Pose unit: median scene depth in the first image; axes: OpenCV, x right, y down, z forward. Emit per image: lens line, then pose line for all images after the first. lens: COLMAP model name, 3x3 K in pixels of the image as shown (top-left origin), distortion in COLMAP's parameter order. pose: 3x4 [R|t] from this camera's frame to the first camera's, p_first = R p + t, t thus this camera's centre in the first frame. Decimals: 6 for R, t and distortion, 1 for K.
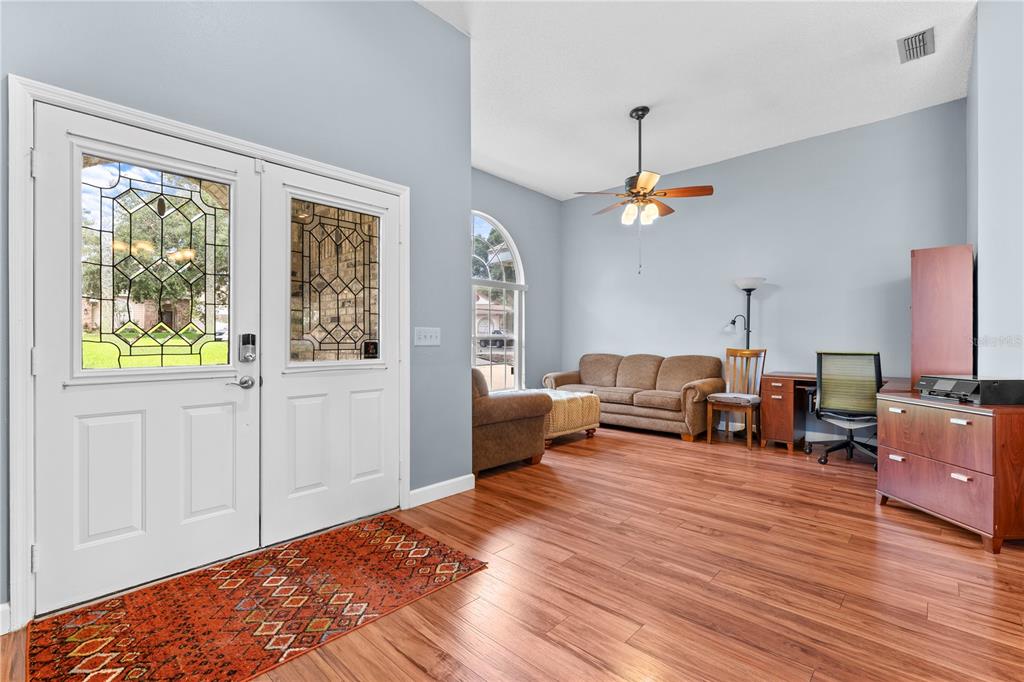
lens RADIAL K [[457.6, 0, 512.0], [0, 457.6, 341.0], [0, 0, 1]] dist [-0.002343, -0.000112]
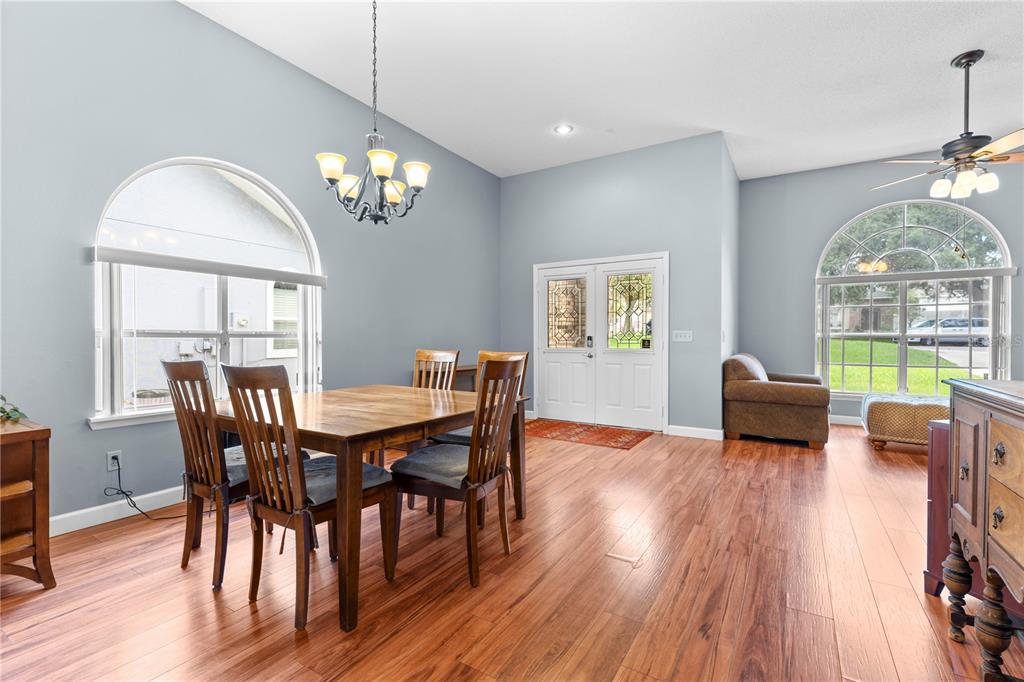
lens RADIAL K [[456.0, 0, 512.0], [0, 456.0, 341.0], [0, 0, 1]] dist [0.003023, 0.000119]
pose [[0.199575, 0.004828, -0.979871, 1.276178], [-0.003521, 0.999985, 0.004210, 0.001862], [0.979876, 0.002610, 0.199589, 0.059601]]
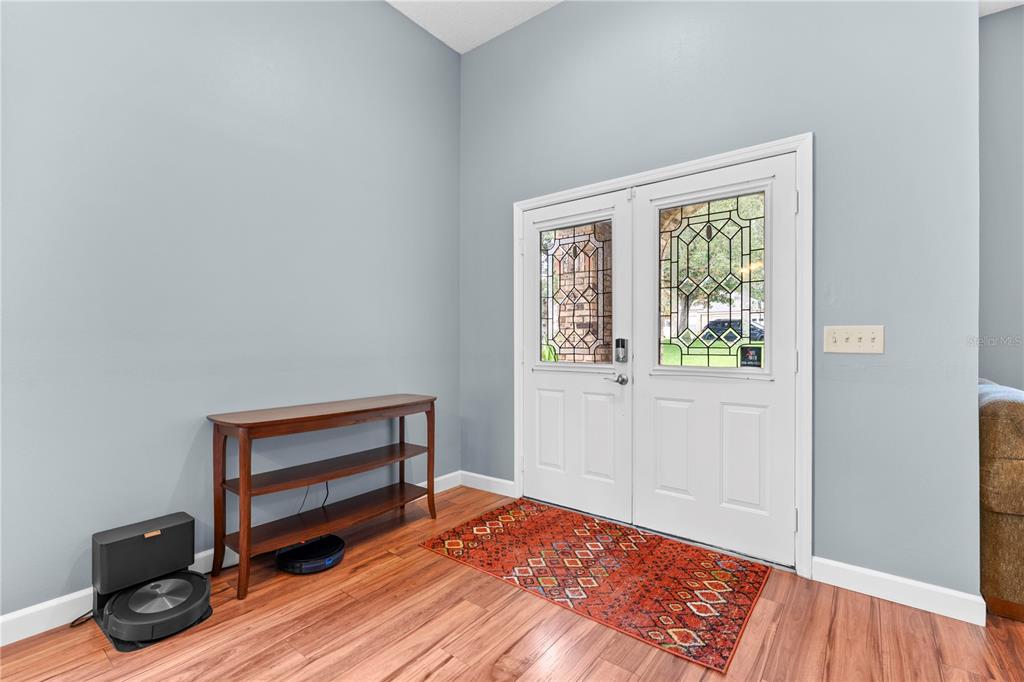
lens RADIAL K [[452.1, 0, 512.0], [0, 452.1, 341.0], [0, 0, 1]] dist [0.000648, 0.000346]
pose [[0.091532, -0.005310, -0.995788, 0.411056], [-0.005674, 0.999967, -0.005854, -0.000875], [0.995786, 0.006186, 0.091499, 0.433796]]
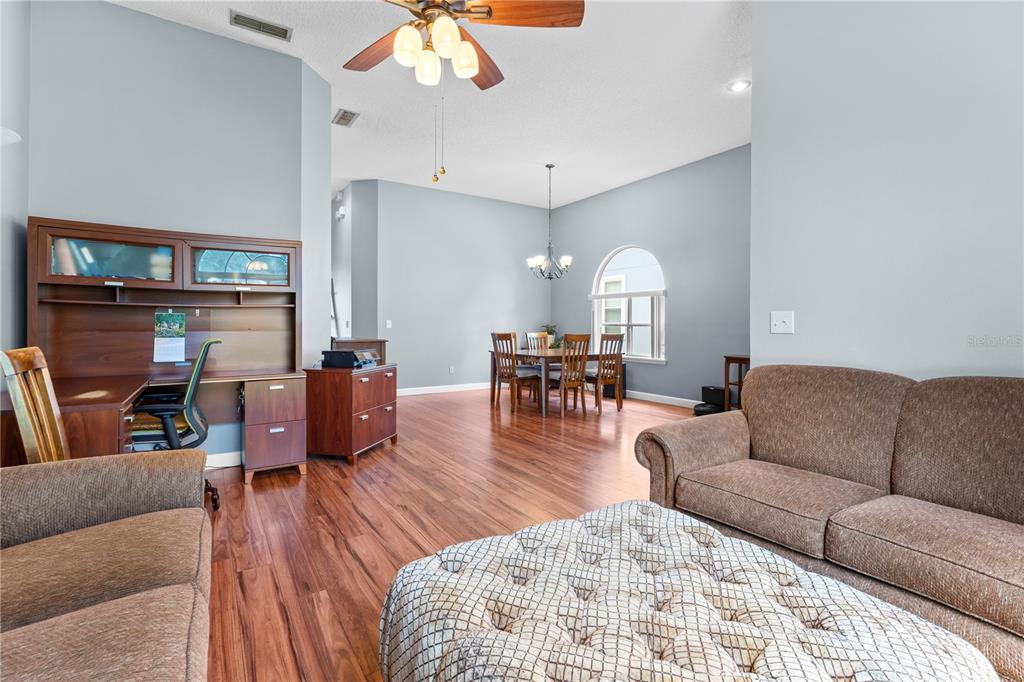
lens RADIAL K [[457.6, 0, 512.0], [0, 457.6, 341.0], [0, 0, 1]] dist [-0.002343, -0.000112]
pose [[-0.970567, -0.016641, 0.240254, 0.130938], [-0.008506, 0.999356, 0.034858, -0.005395], [-0.240679, 0.031789, -0.970084, 1.966060]]
